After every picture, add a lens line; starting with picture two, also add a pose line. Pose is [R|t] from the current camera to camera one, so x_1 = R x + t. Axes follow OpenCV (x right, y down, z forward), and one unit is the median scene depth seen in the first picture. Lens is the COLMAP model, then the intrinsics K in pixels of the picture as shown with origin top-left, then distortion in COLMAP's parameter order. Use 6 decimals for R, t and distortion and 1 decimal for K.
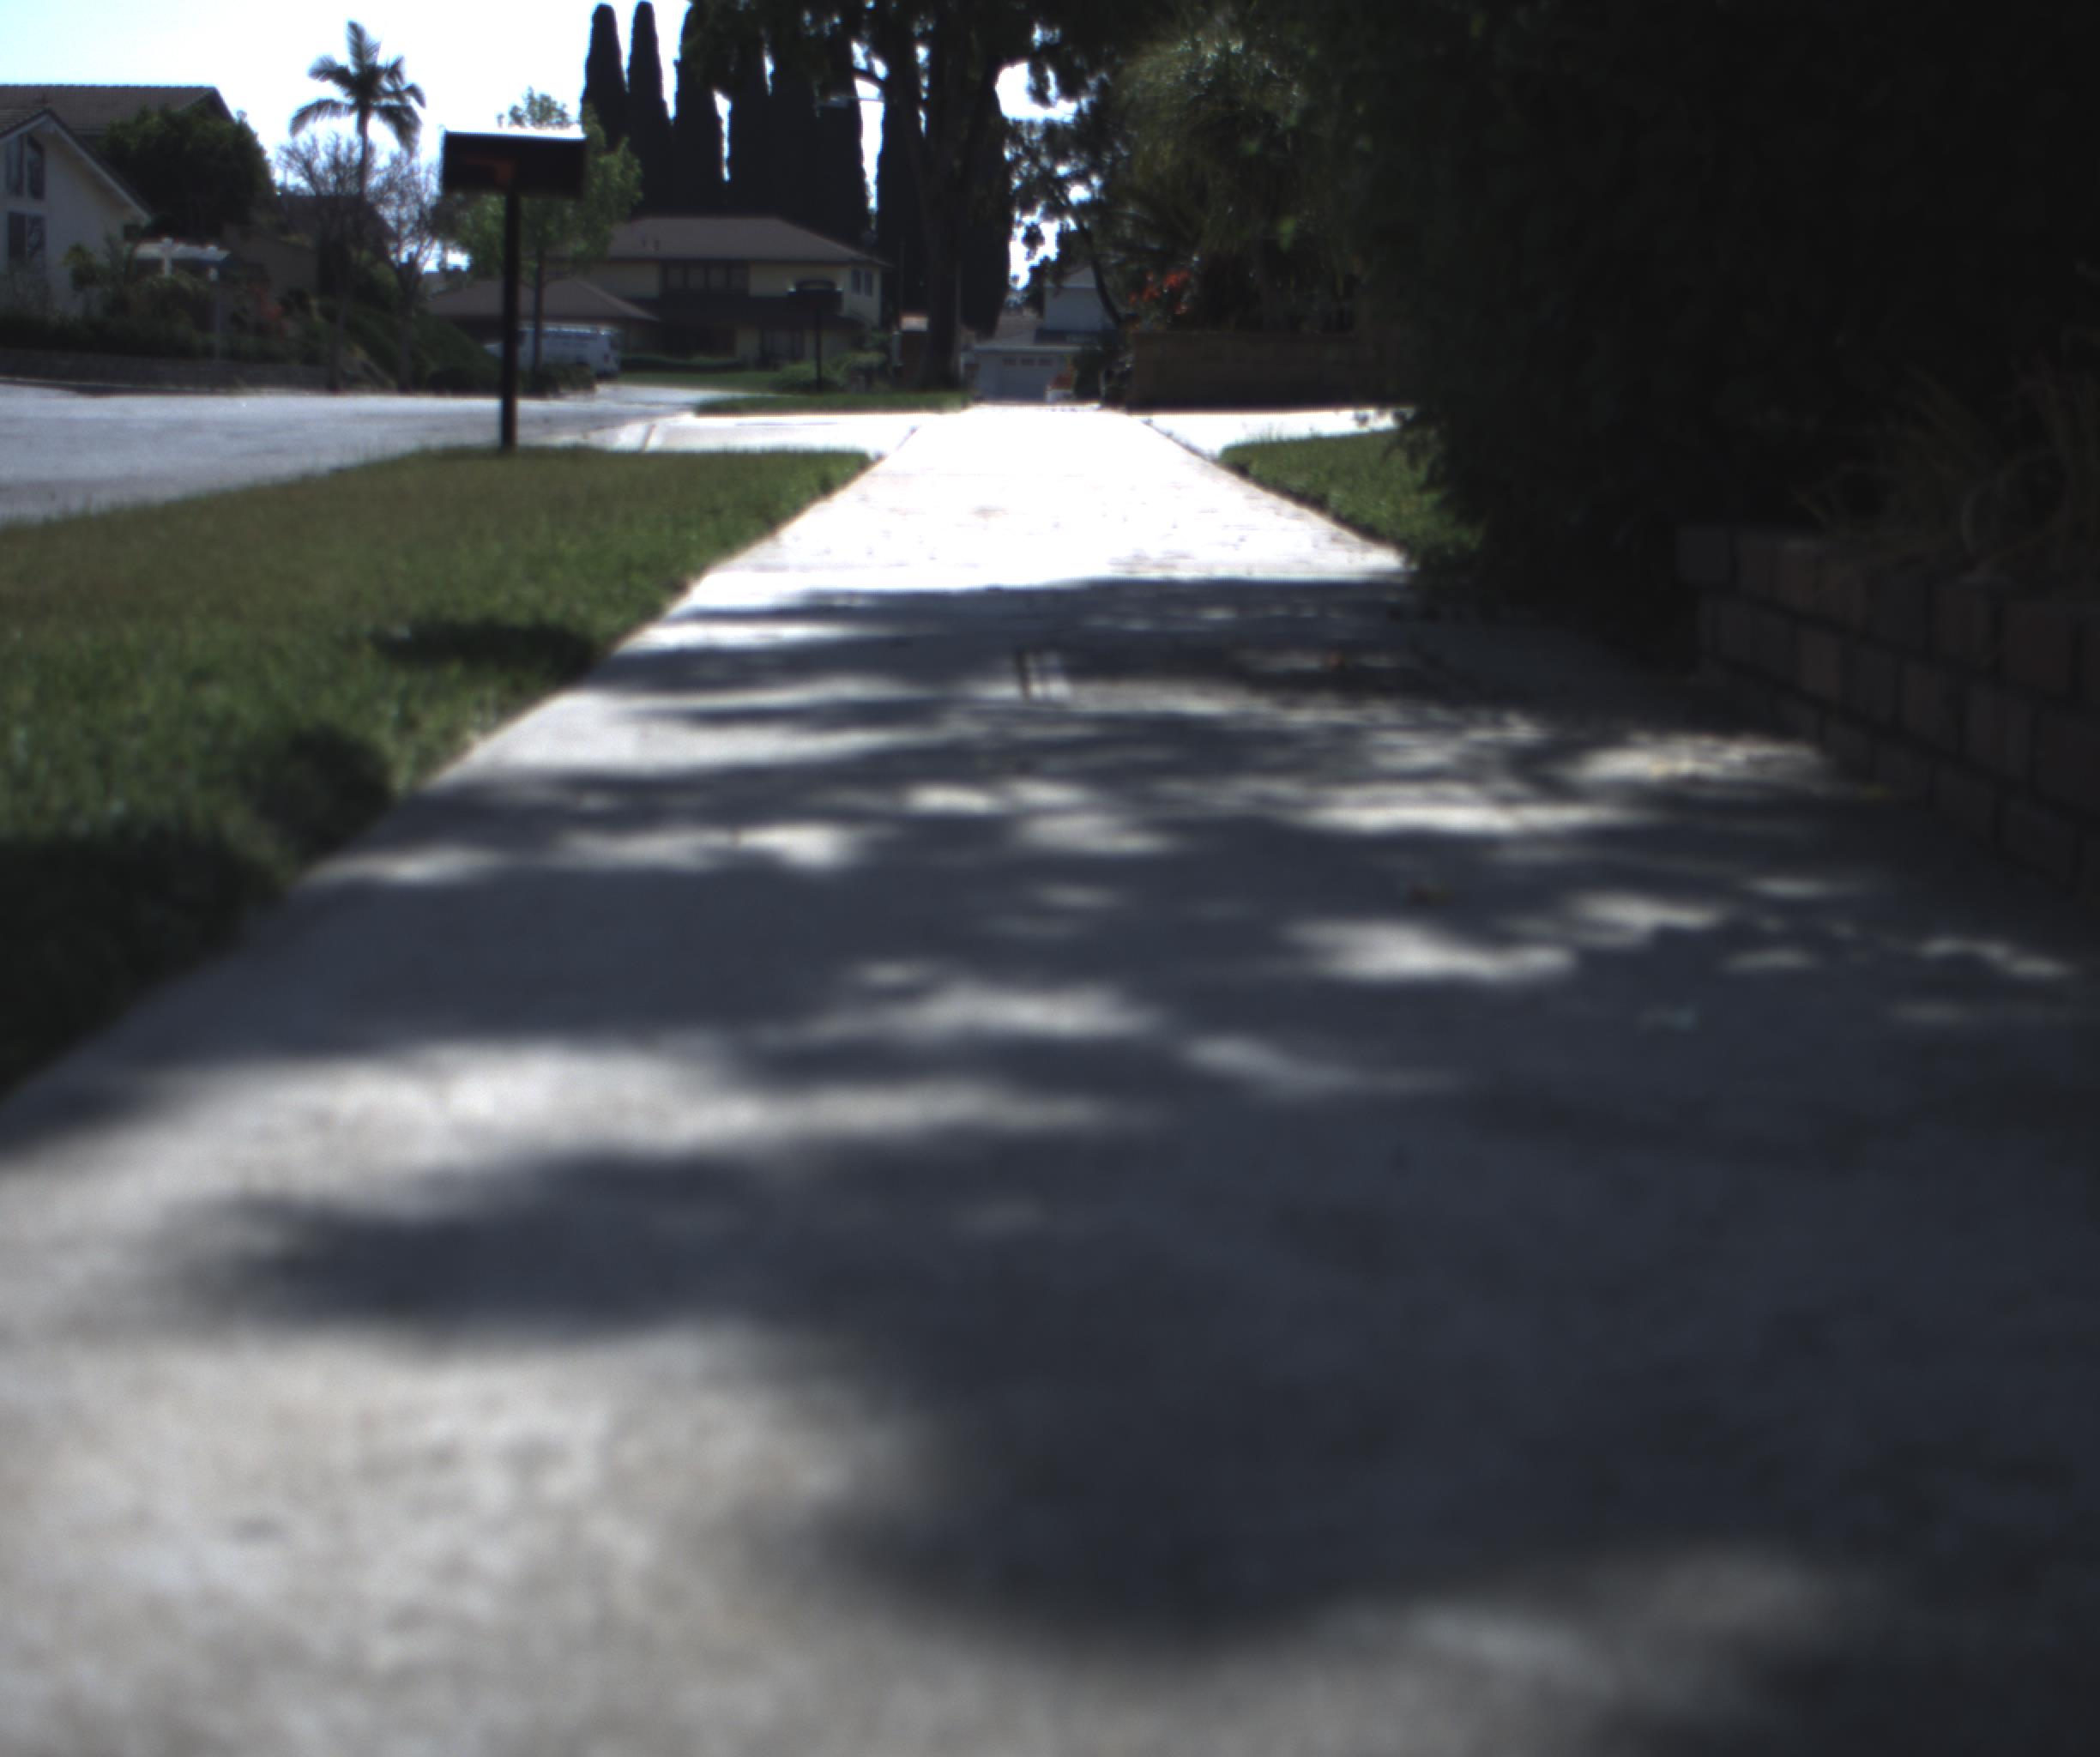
lens RADIAL K [[3930.3, 0, 1050.0], [0, 3930.3, 878.5], [0, 0, 1]] dist [-0.189653, 0.917615]
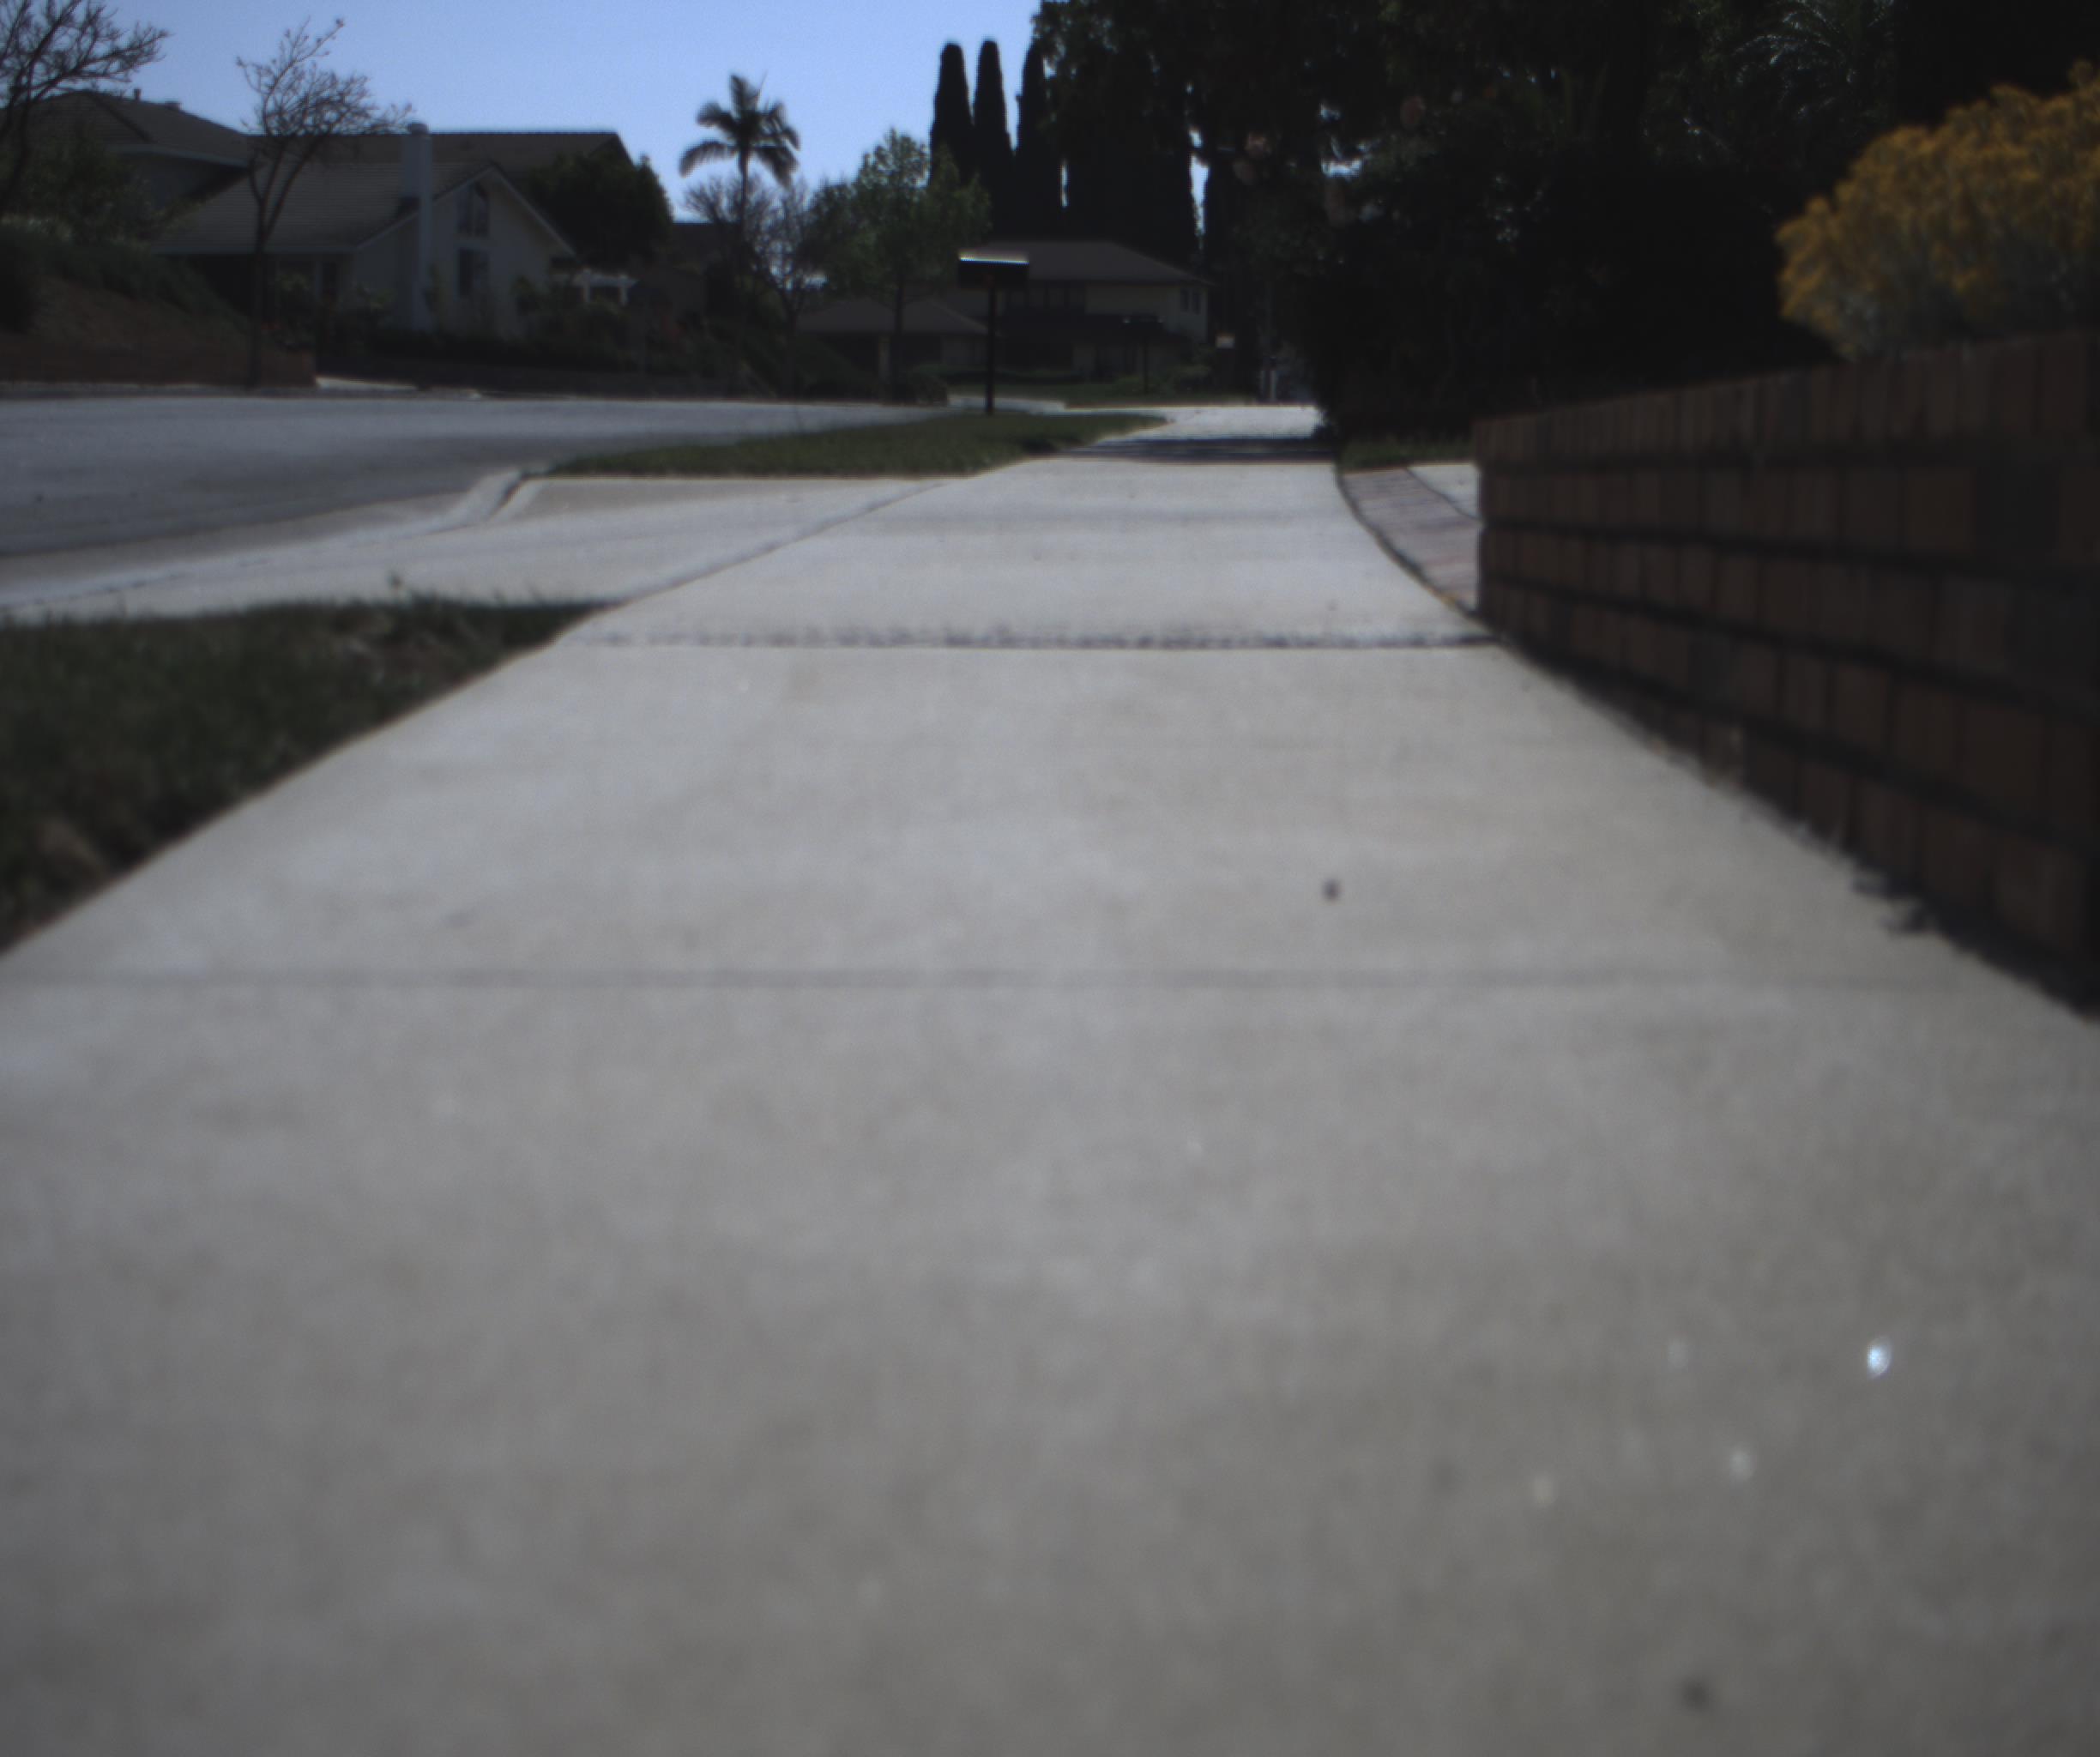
lens RADIAL K [[3930.3, 0, 1050.0], [0, 3930.3, 878.5], [0, 0, 1]] dist [-0.189653, 0.917615]
pose [[0.996461, 0.007121, -0.083757, 0.008990], [-0.007396, 0.999968, -0.002976, 0.018838], [0.083733, 0.003585, 0.996482, -0.141101]]
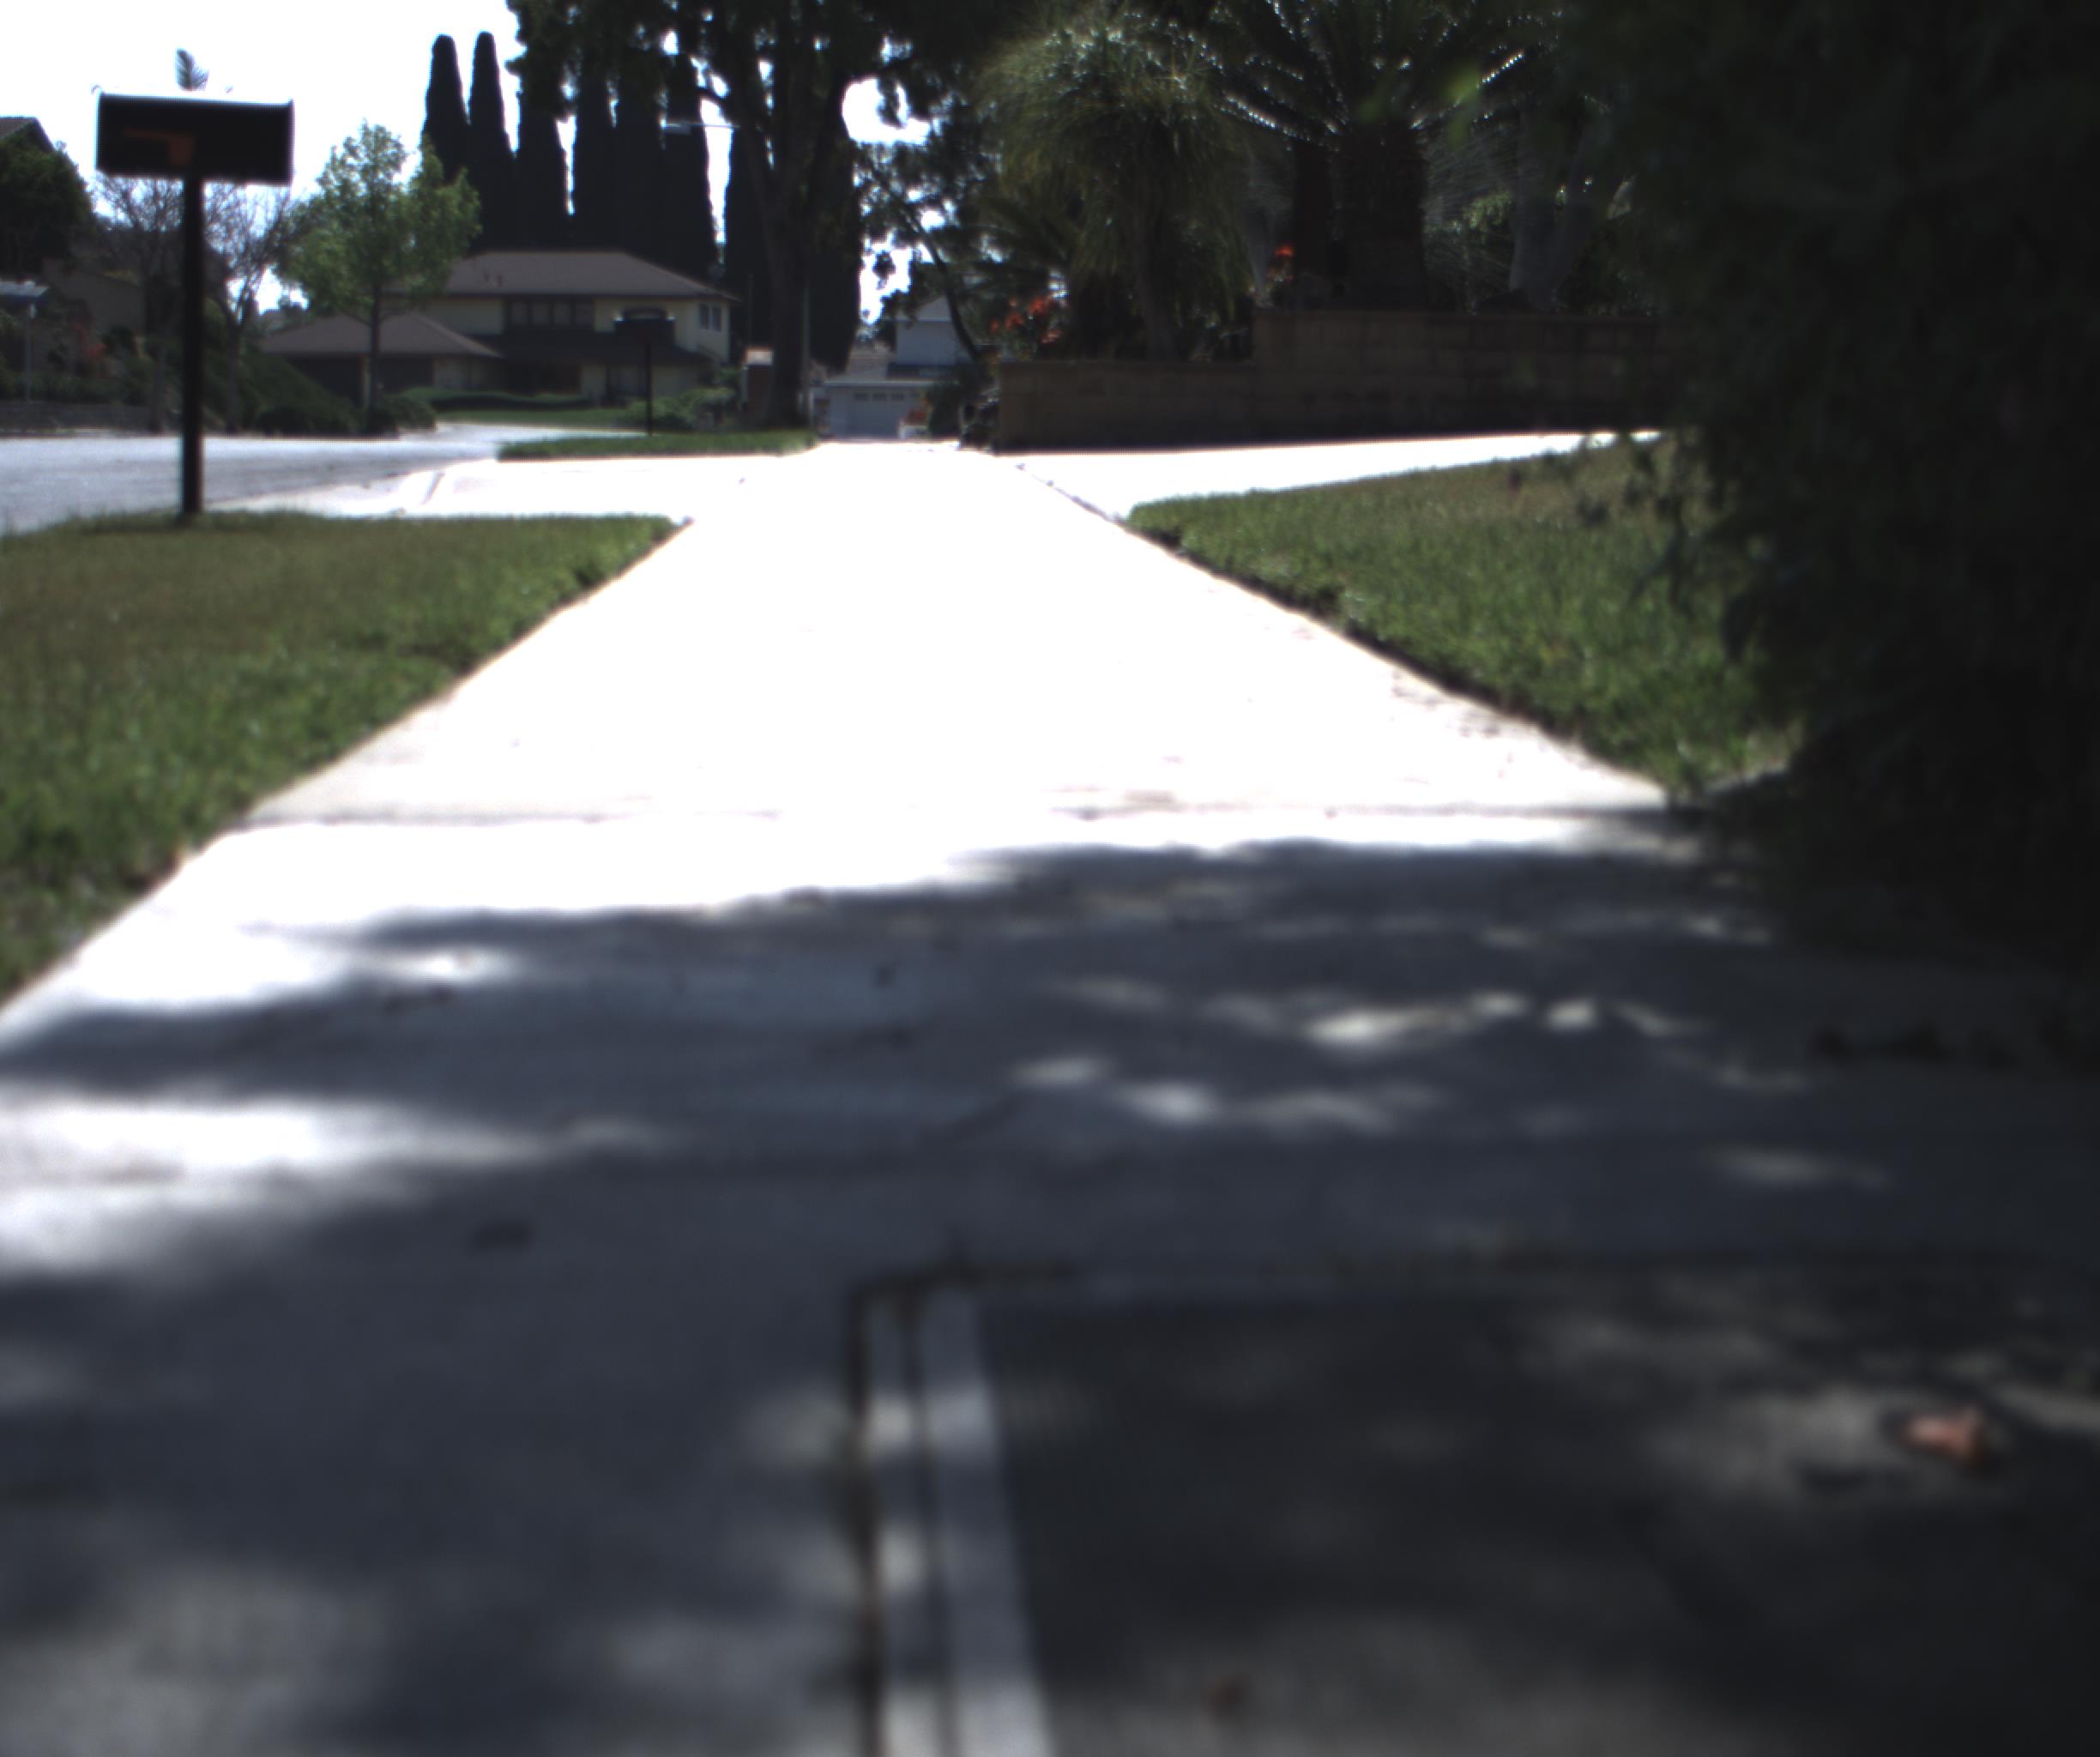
lens RADIAL K [[3930.3, 0, 1050.0], [0, 3930.3, 878.5], [0, 0, 1]] dist [-0.189653, 0.917615]
pose [[0.999281, -0.010523, 0.036436, -0.000148], [0.010838, 0.999905, -0.008477, -0.004313], [-0.036343, 0.008866, 0.999300, 0.032822]]
